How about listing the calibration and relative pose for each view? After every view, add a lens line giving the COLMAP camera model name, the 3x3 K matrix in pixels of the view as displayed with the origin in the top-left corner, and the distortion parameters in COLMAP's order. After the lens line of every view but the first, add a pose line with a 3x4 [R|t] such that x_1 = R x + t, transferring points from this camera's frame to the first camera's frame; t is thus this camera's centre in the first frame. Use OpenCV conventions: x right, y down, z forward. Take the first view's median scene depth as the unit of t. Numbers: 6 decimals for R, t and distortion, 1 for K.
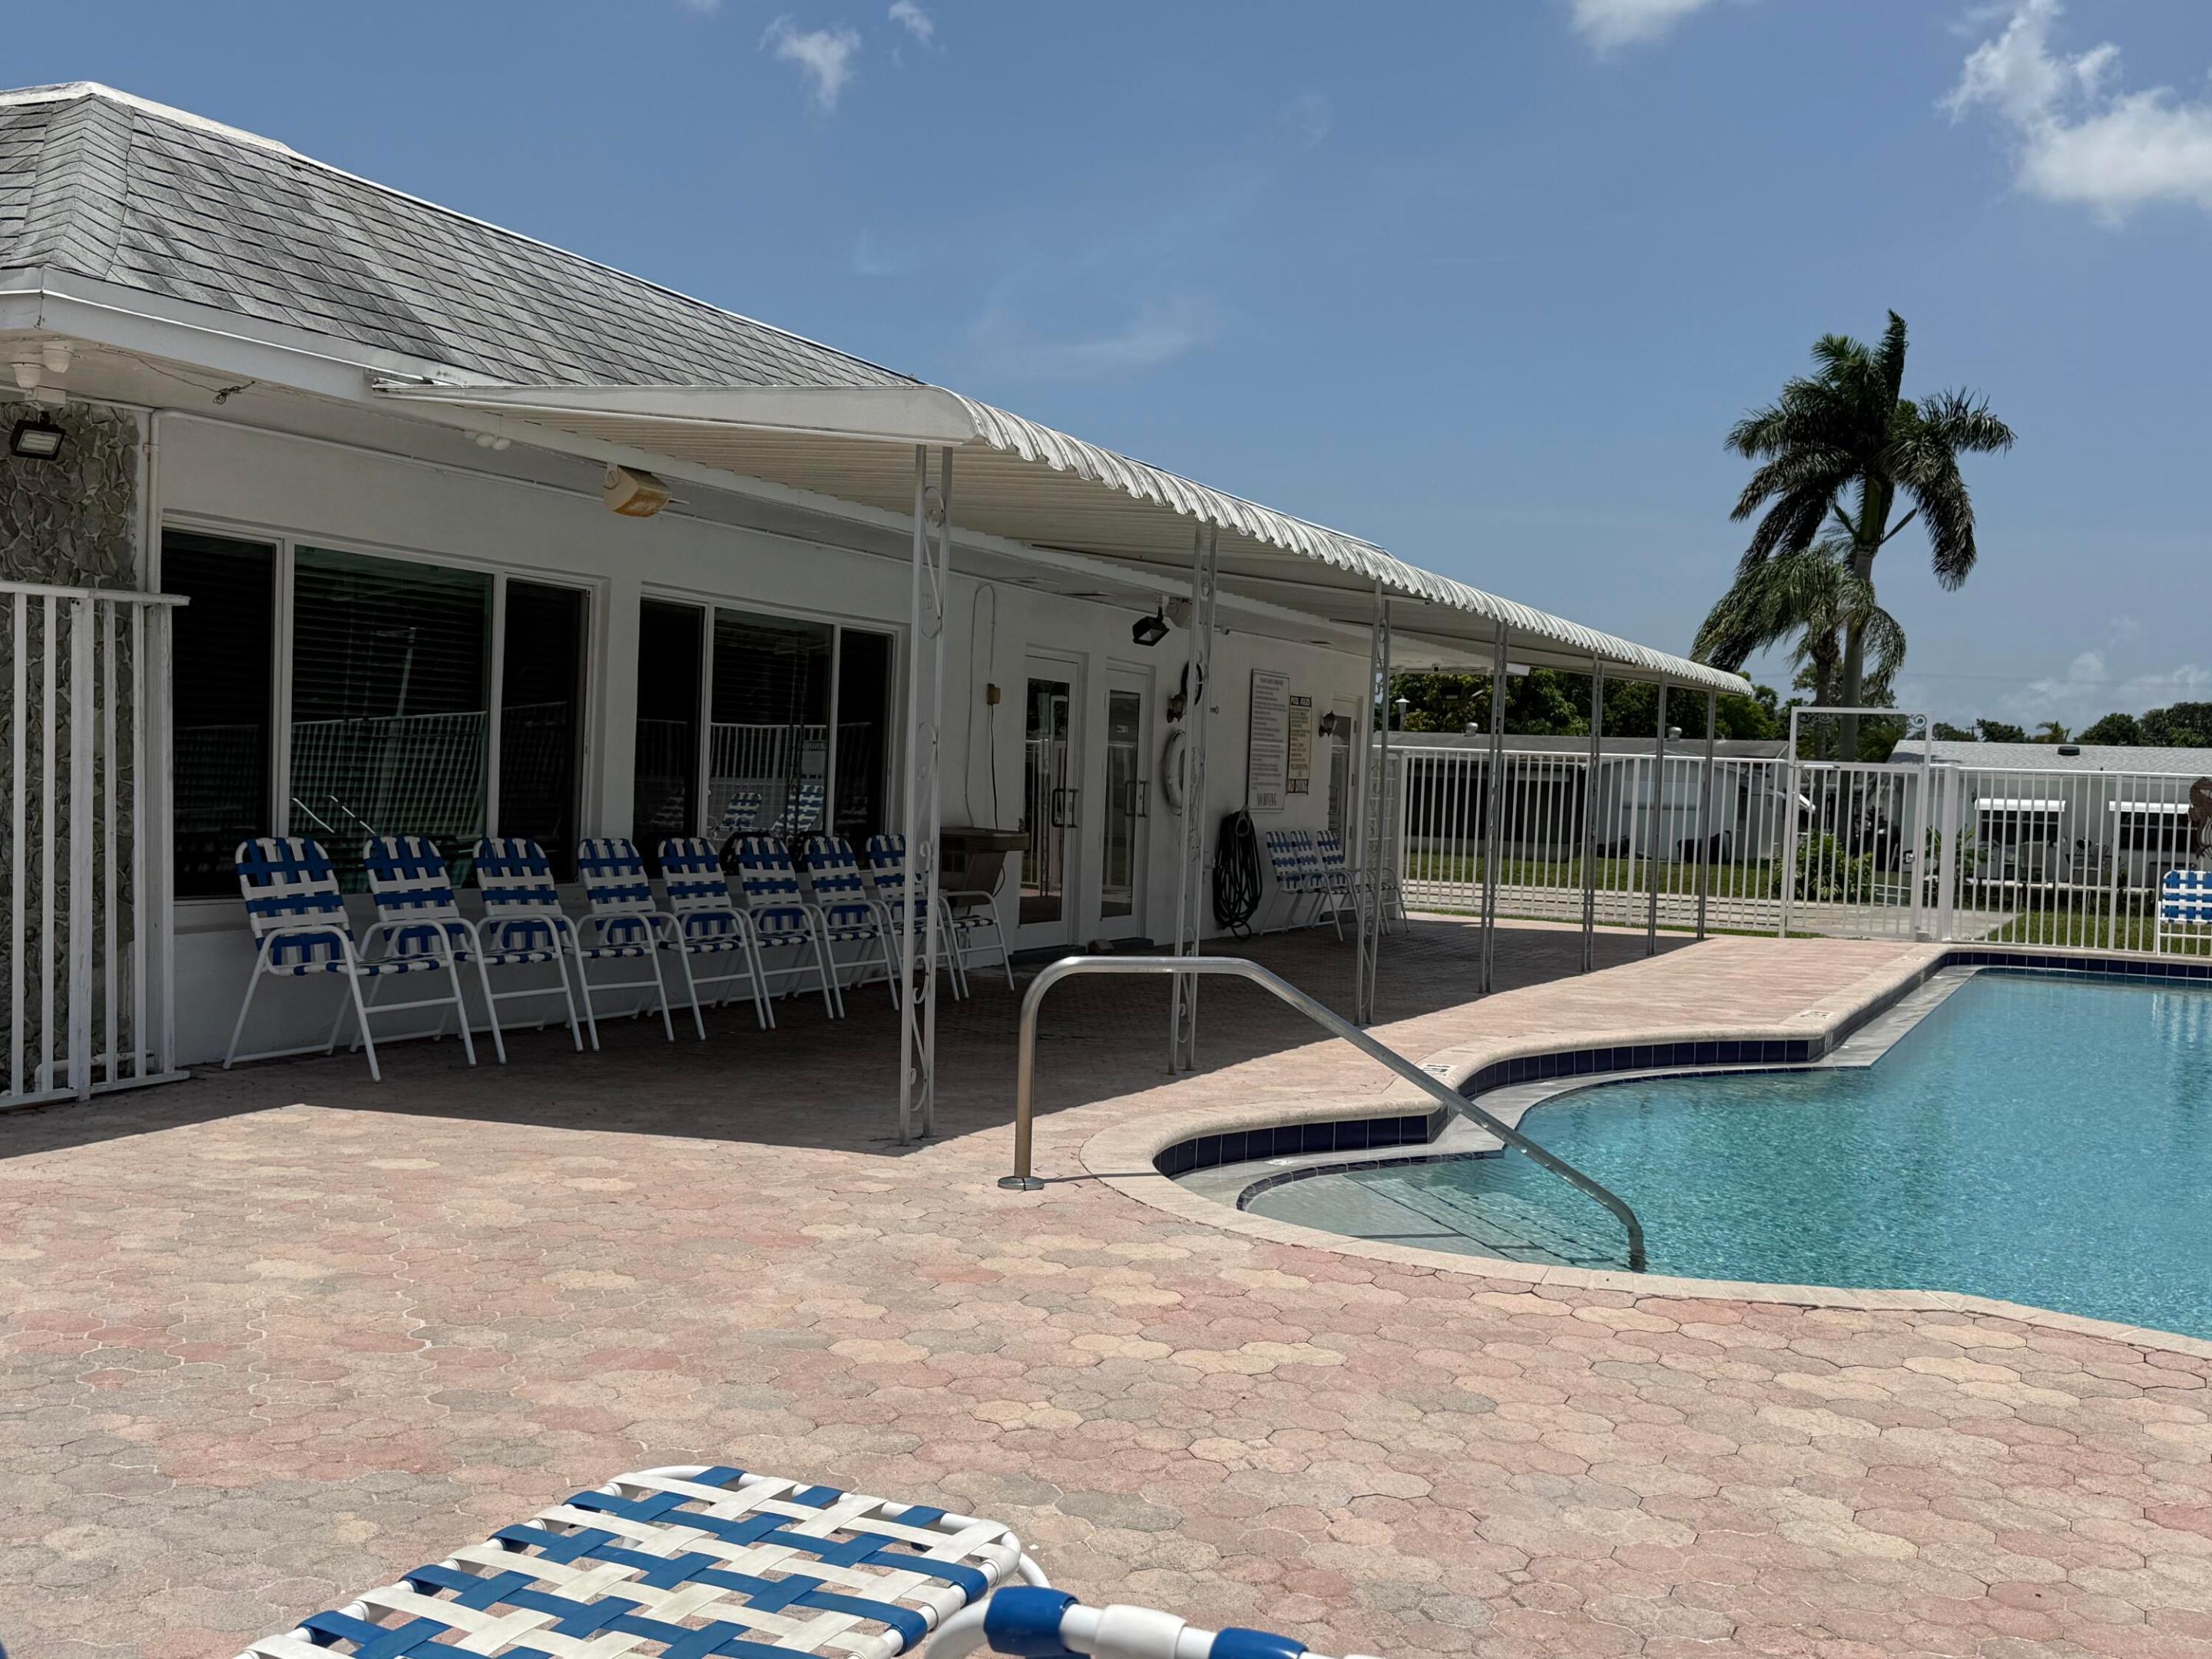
lens RADIAL K [[2226.9, 0, 1106.0], [0, 2226.9, 829.5], [0, 0, 1]] dist [0.200411, -0.498739]
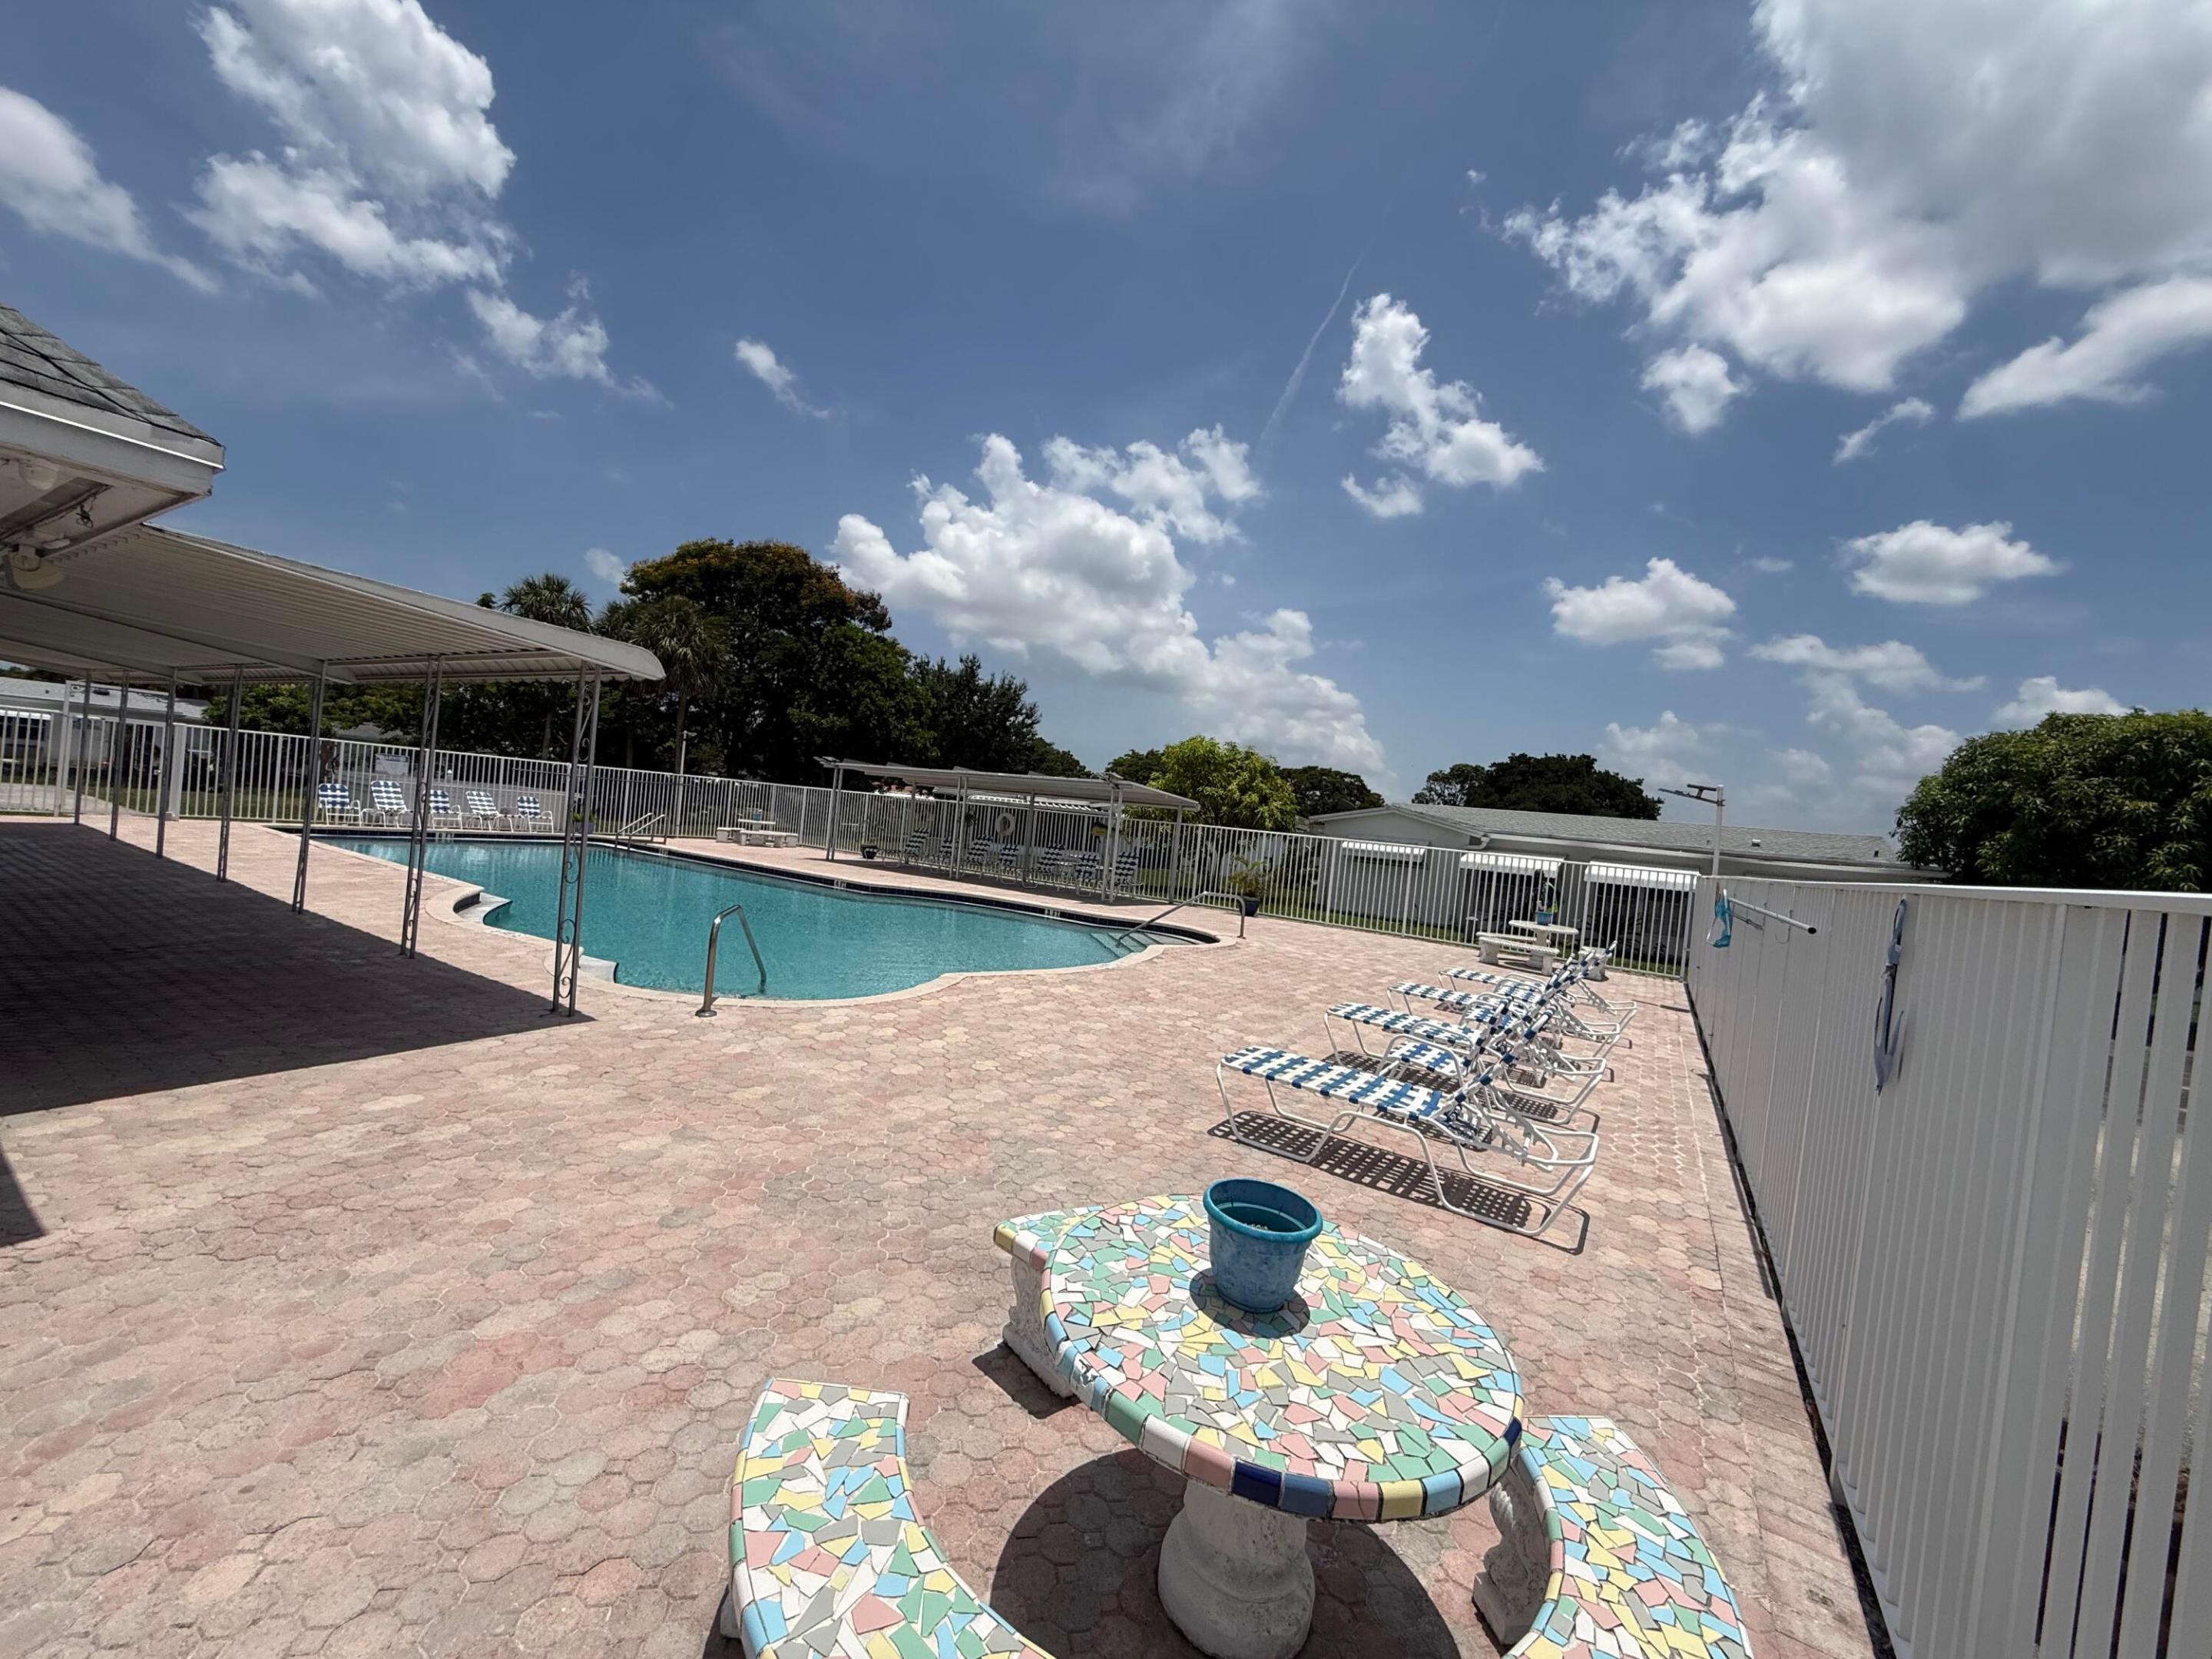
lens RADIAL K [[900.7, 0, 1103.3], [0, 900.7, 821.6], [0, 0, 1]] dist [0.000553, 0.000223]
pose [[0.144438, -0.033993, 0.988930, -0.659656], [-0.066249, 0.996835, 0.043941, -0.079341], [-0.987294, -0.071863, 0.141728, 0.355334]]
